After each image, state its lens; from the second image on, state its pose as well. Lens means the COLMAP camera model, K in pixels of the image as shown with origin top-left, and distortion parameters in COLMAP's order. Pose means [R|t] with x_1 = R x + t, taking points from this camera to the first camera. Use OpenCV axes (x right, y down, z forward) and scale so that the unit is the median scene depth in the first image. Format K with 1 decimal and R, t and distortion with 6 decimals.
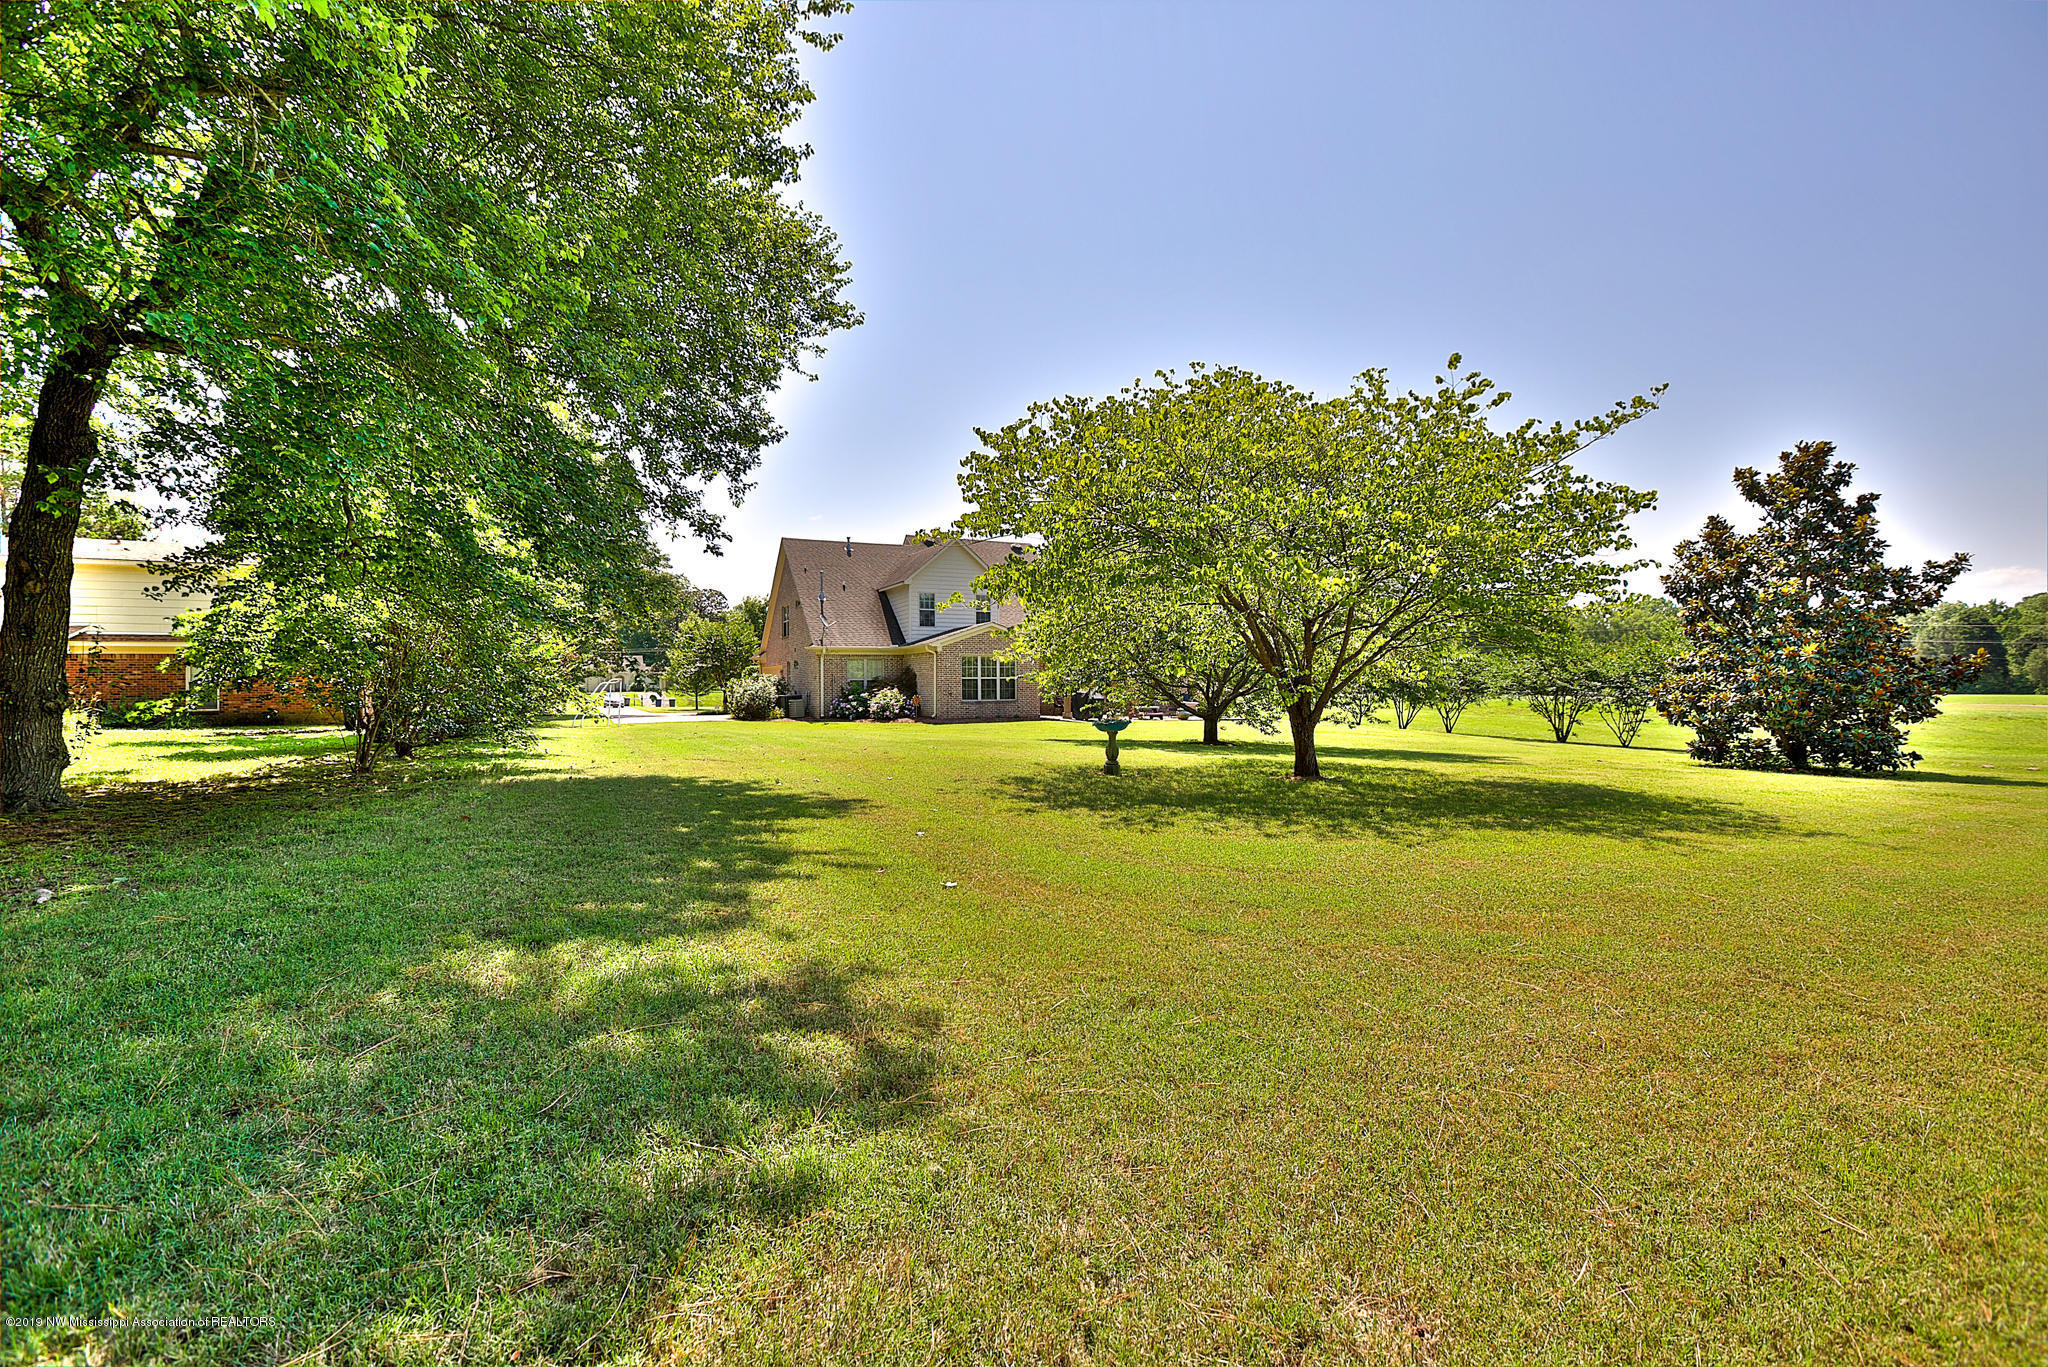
lens RADIAL K [[911.9, 0, 1007.8], [0, 911.9, 685.8], [0, 0, 1]] dist [-0.002065, -0.000849]
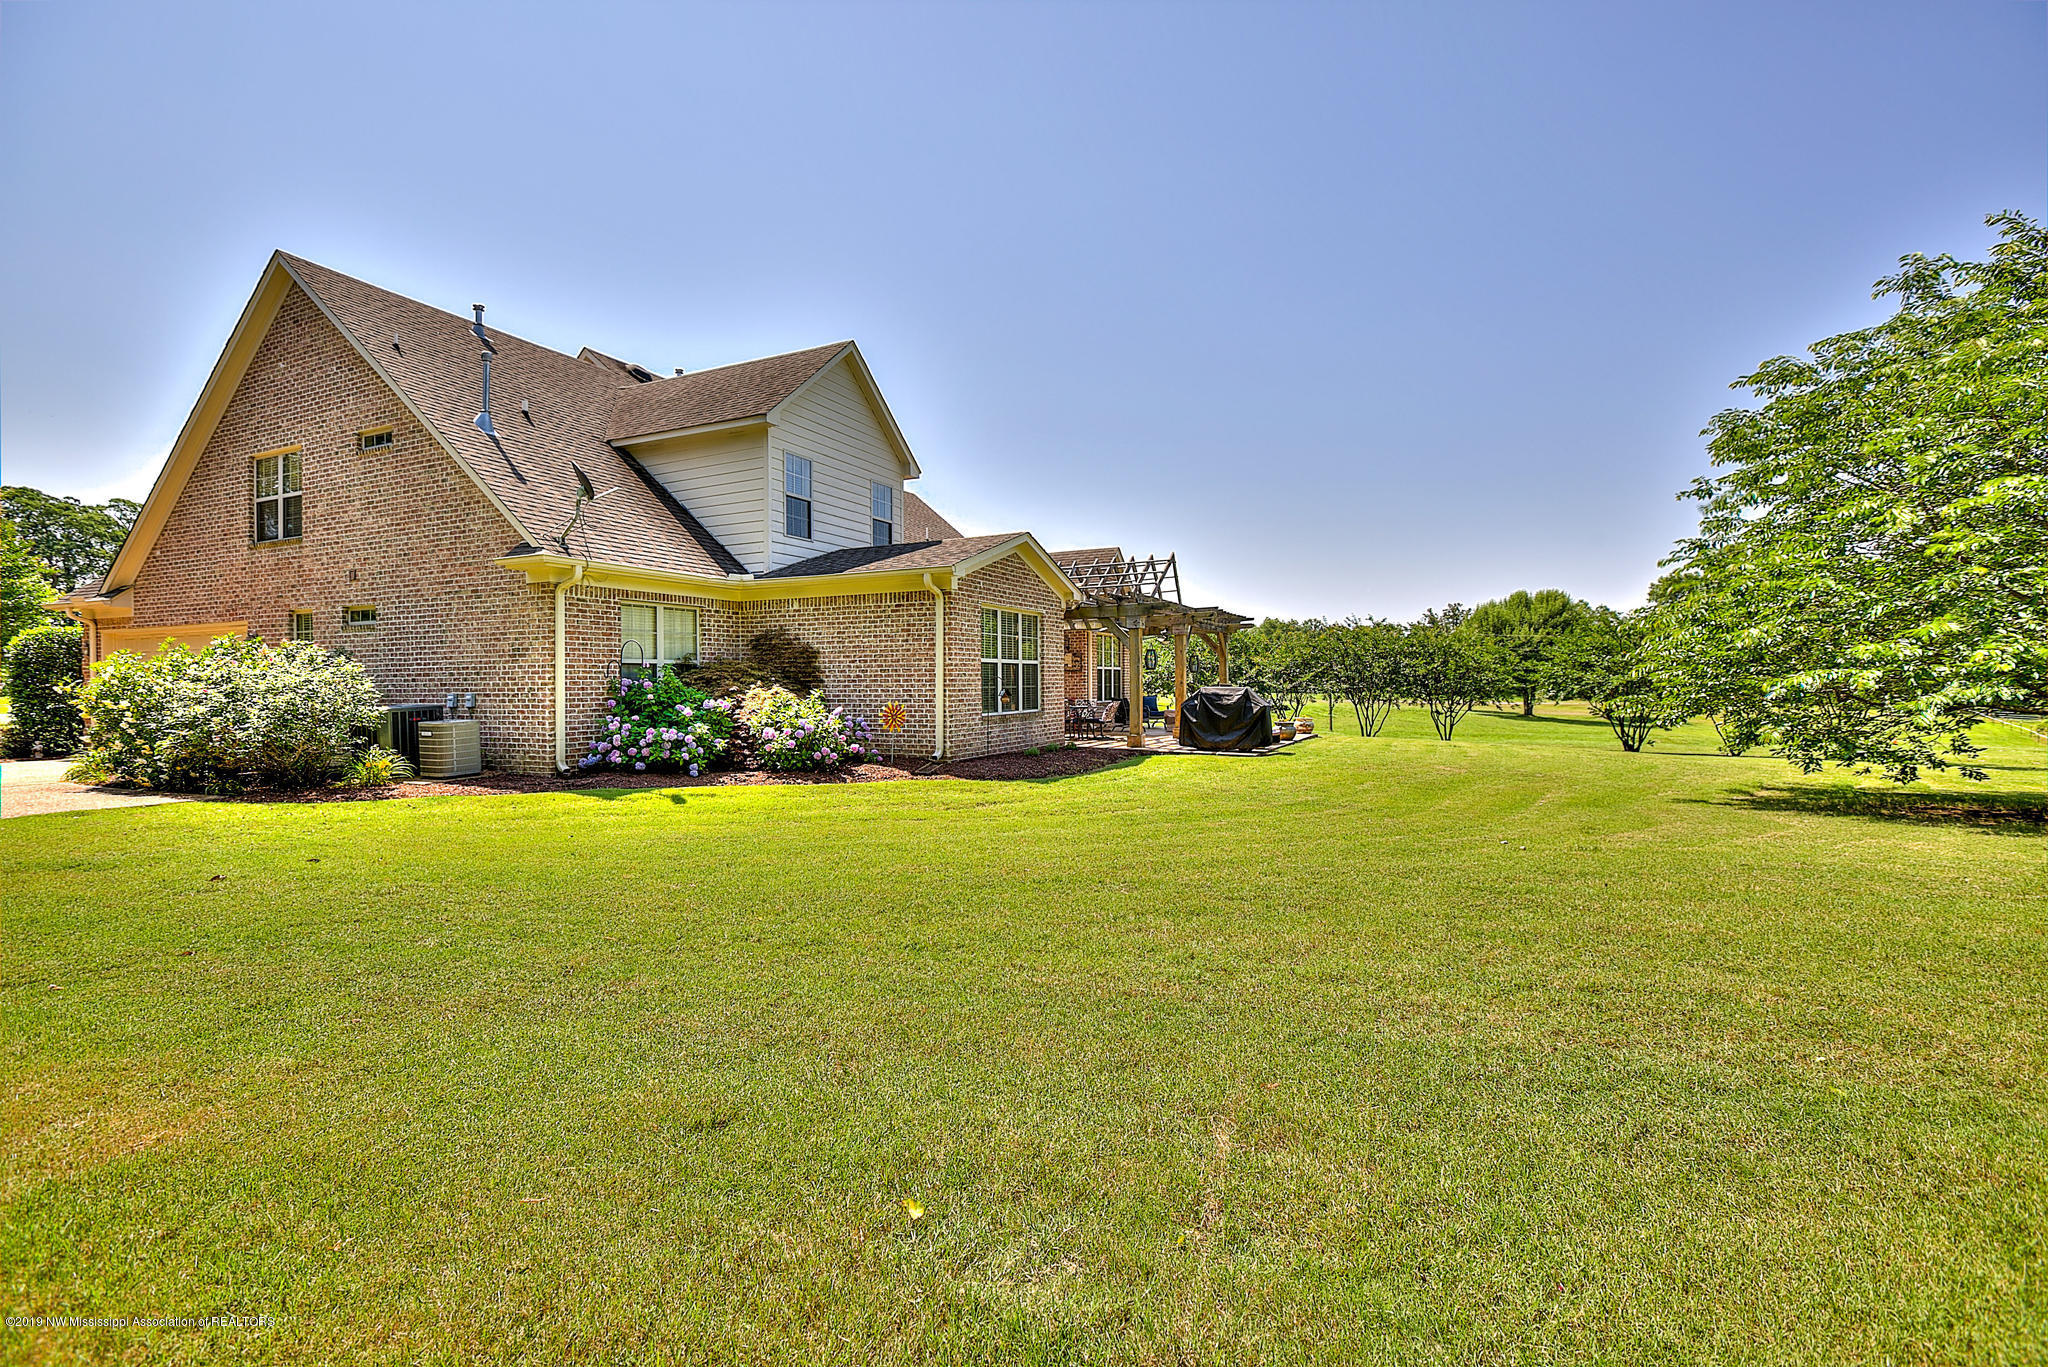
lens RADIAL K [[911.9, 0, 1005.4], [0, 911.9, 682.8], [0, 0, 1]] dist [-0.002065, -0.000849]
pose [[0.772232, 0.004524, 0.635324, -0.288148], [0.001531, 0.999958, -0.008982, 0.005097], [-0.635339, 0.007909, 0.772193, 0.641578]]
